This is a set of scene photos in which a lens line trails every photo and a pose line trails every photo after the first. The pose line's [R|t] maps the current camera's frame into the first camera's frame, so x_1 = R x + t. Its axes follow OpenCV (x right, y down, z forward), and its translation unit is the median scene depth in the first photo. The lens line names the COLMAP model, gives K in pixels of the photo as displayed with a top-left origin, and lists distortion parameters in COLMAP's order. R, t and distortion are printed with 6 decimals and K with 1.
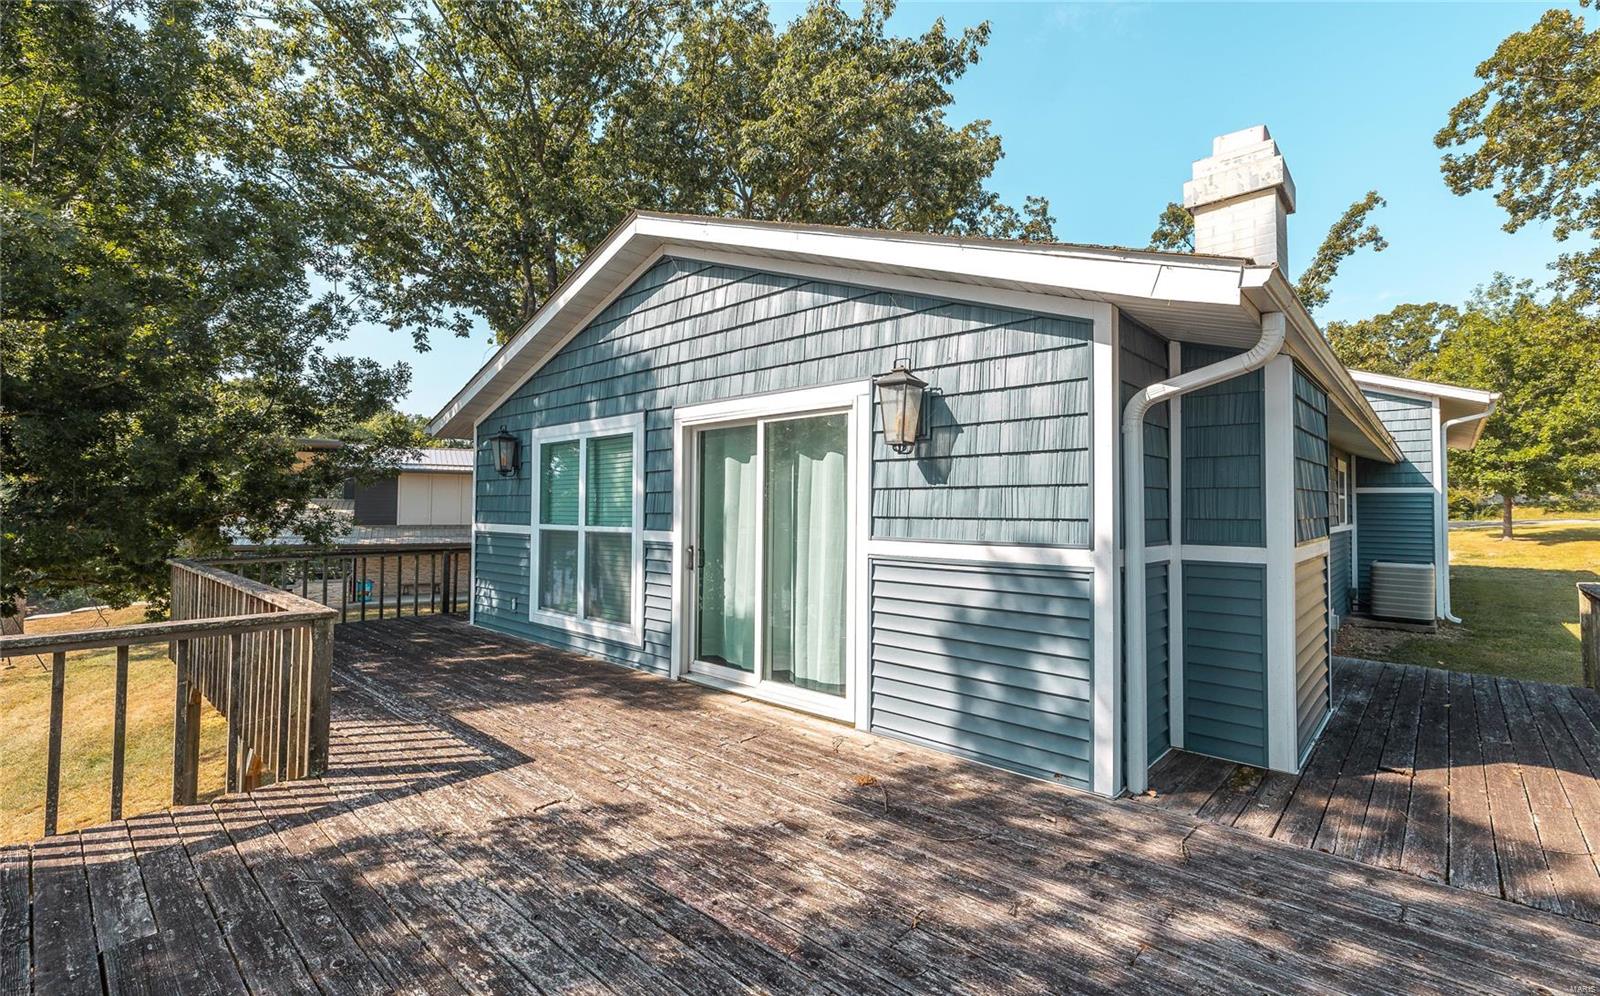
lens RADIAL K [[711.9, 0, 820.3], [0, 711.9, 479.6], [0, 0, 1]] dist [0.001528, 0.000344]
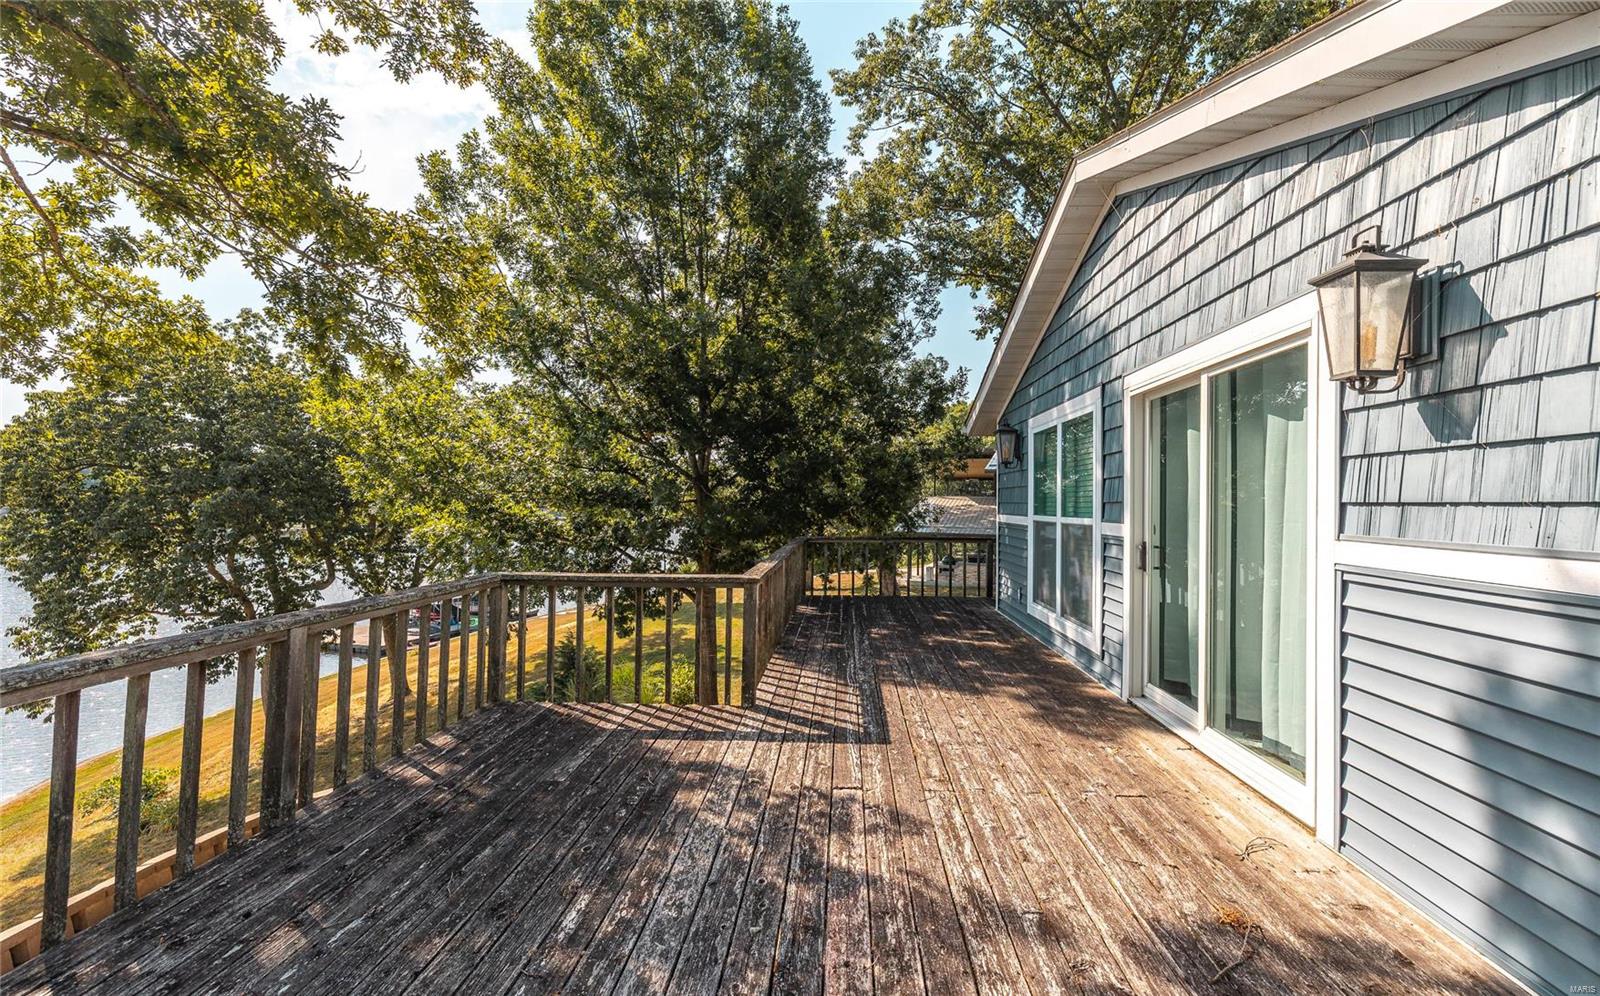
lens RADIAL K [[686.0, 0, 799.0], [0, 686.0, 488.9], [0, 0, 1]] dist [0.005066, -0.000732]
pose [[0.620523, -0.016985, -0.784005, 0.267178], [0.028938, 0.999580, 0.001248, 0.027942], [0.783654, -0.023461, 0.620754, 0.287768]]
